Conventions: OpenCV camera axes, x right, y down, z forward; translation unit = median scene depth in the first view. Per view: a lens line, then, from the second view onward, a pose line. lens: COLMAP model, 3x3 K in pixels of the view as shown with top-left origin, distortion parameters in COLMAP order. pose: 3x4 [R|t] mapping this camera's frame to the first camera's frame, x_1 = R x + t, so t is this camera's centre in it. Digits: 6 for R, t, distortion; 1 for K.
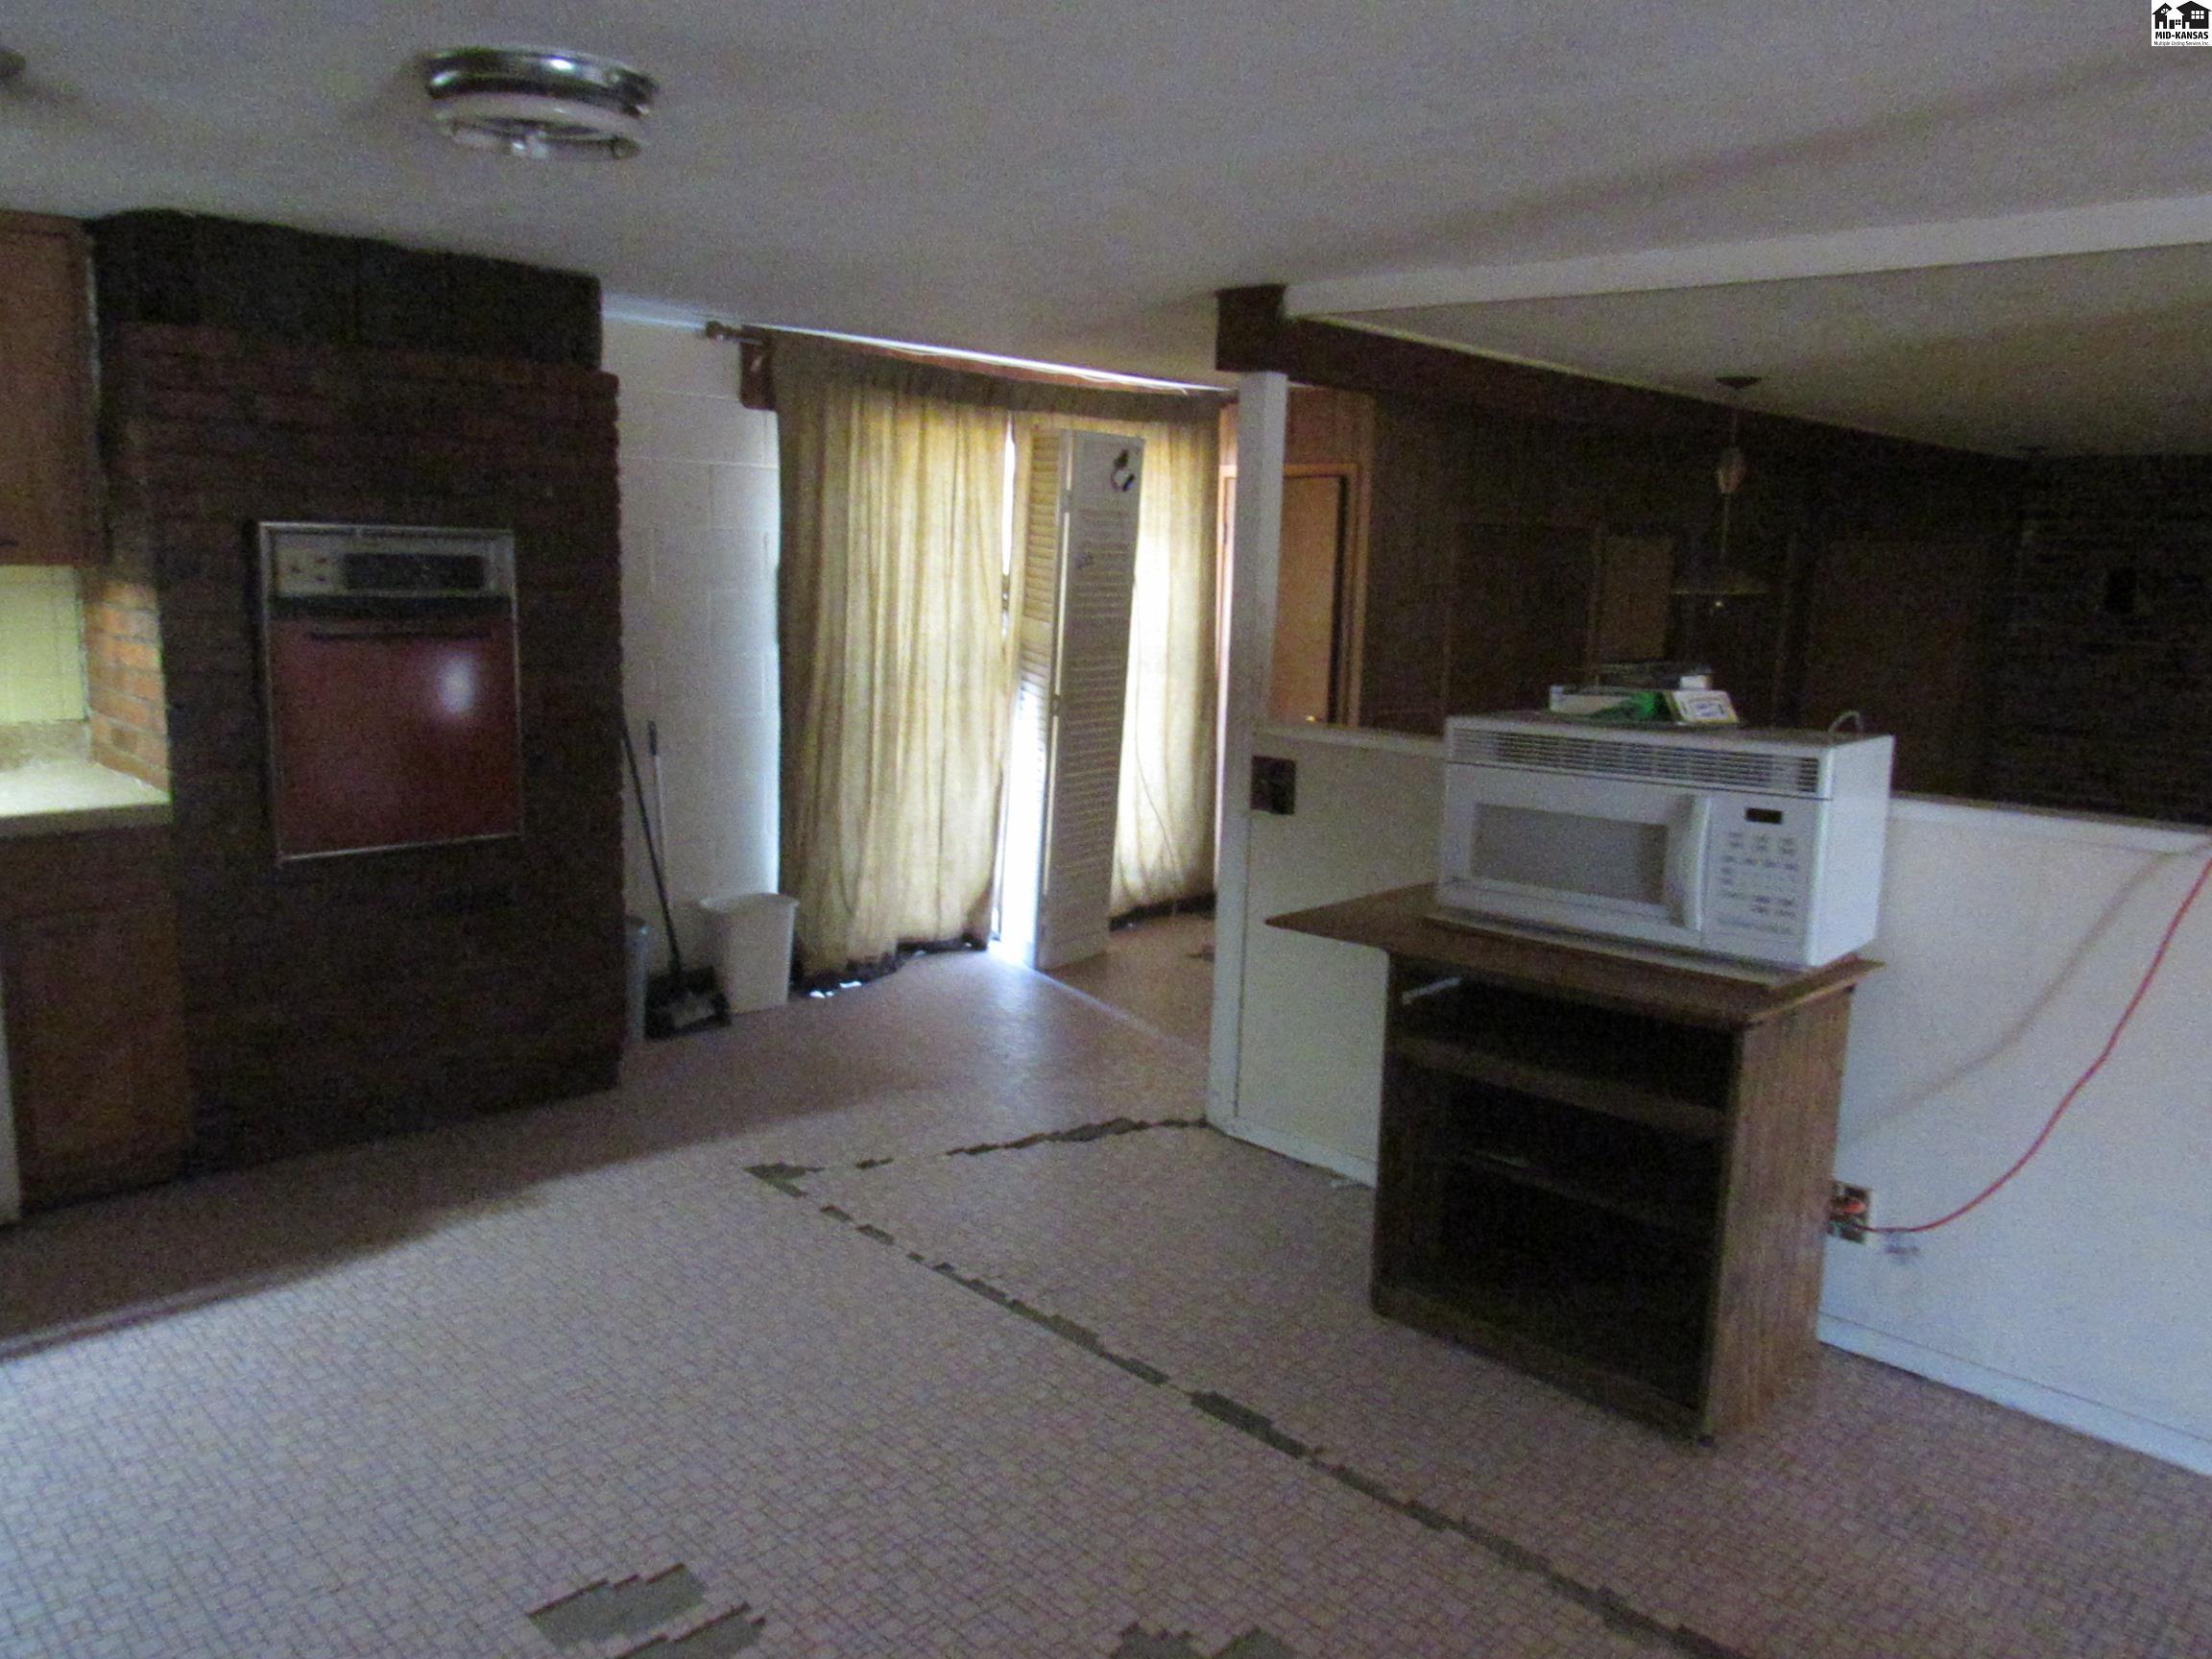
lens RADIAL K [[1539.7, 0, 1106.0], [0, 1539.7, 829.5], [0, 0, 1]] dist [-0.035874, 0.000747]
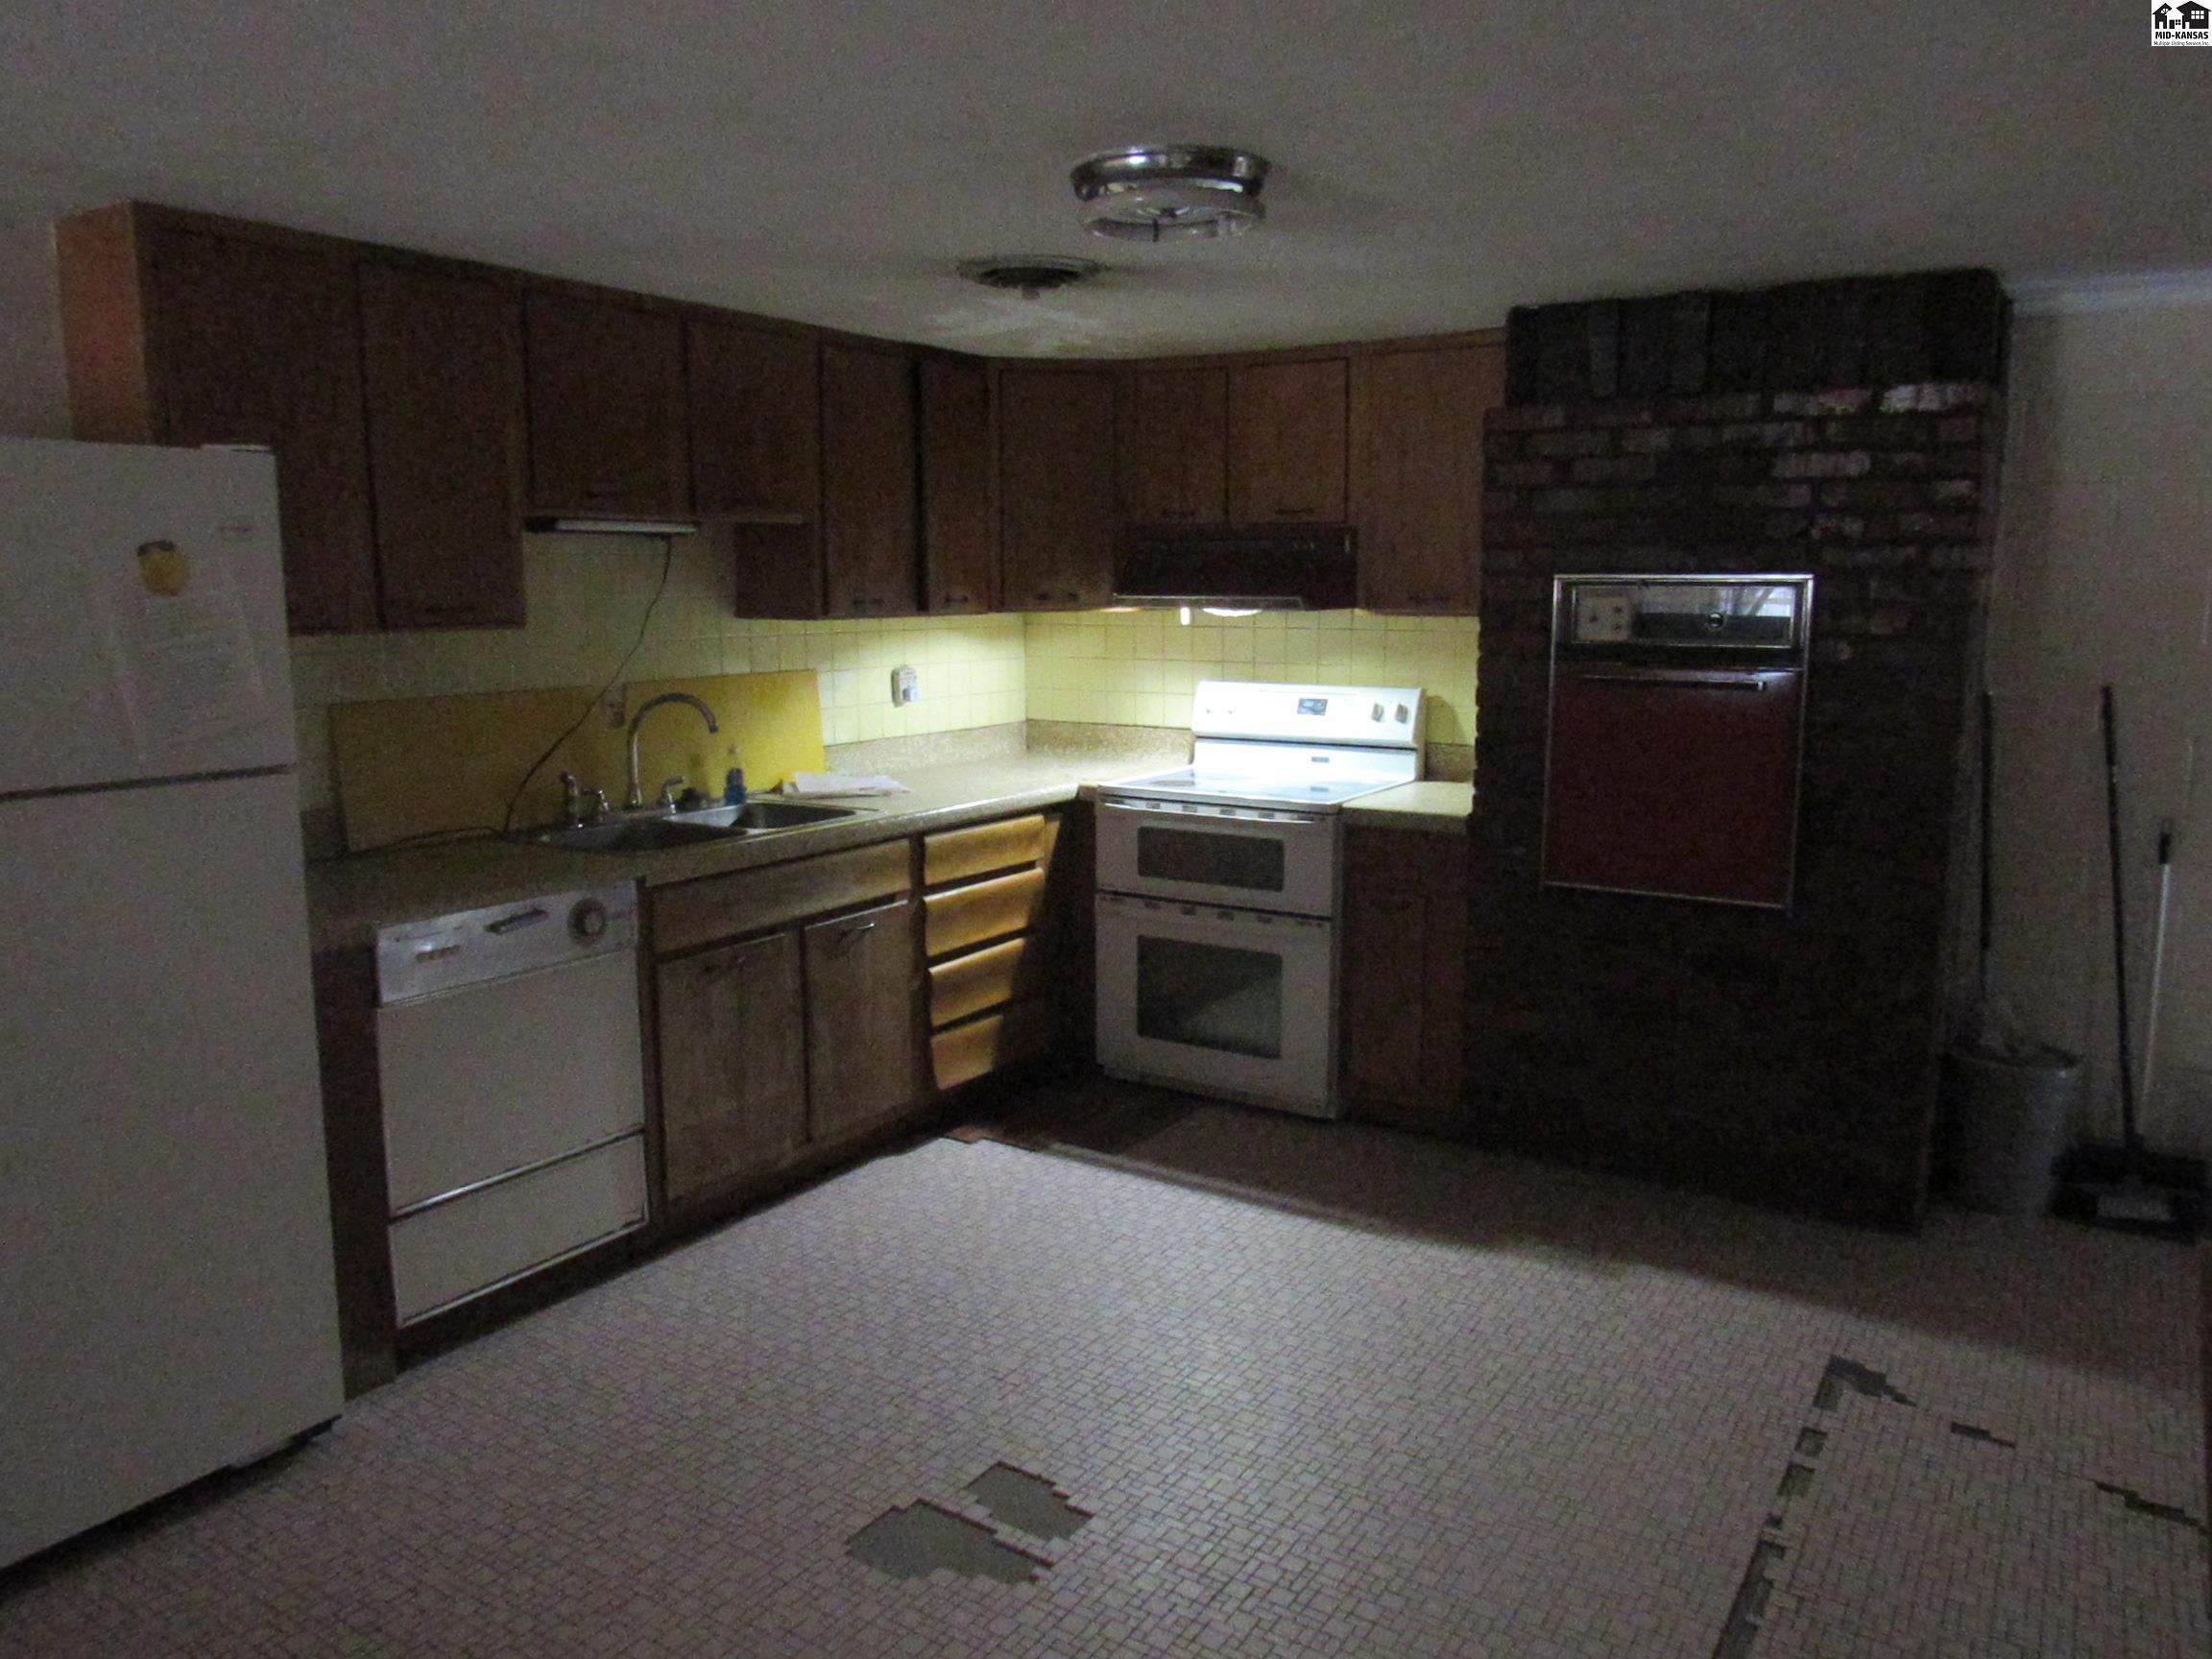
lens RADIAL K [[1585.0, 0, 1106.0], [0, 1585.0, 829.5], [0, 0, 1]] dist [0.000636, 0.002697]
pose [[0.214786, 0.119983, -0.969263, 0.505805], [-0.162246, 0.983019, 0.085732, -0.066734], [0.963091, 0.138845, 0.230605, 0.445808]]
